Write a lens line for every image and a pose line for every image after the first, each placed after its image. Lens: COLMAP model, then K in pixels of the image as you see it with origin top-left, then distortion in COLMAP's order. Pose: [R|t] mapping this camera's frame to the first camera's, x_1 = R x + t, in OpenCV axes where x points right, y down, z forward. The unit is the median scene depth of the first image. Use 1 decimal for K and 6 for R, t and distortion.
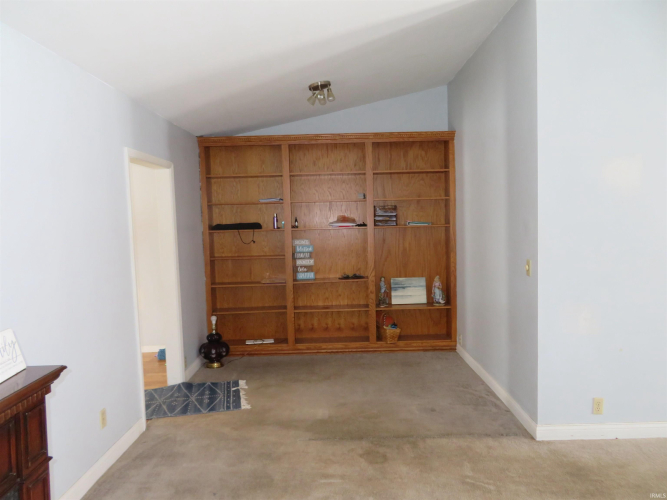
lens RADIAL K [[481.3, 0, 340.3], [0, 481.3, 250.7], [0, 0, 1]] dist [-0.005252, 0.001120]
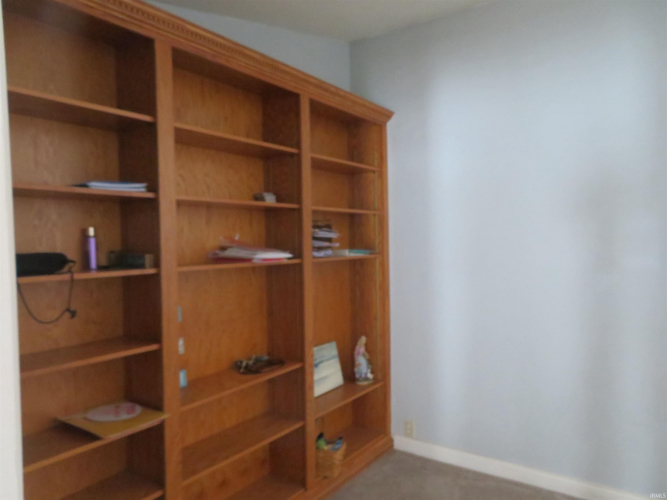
lens RADIAL K [[481.3, 0, 340.3], [0, 481.3, 250.7], [0, 0, 1]] dist [-0.005252, 0.001120]
pose [[0.563282, -0.001205, 0.826264, -0.326652], [0.059608, 0.997453, -0.039181, -0.035207], [-0.824112, 0.071322, 0.561919, 0.653829]]
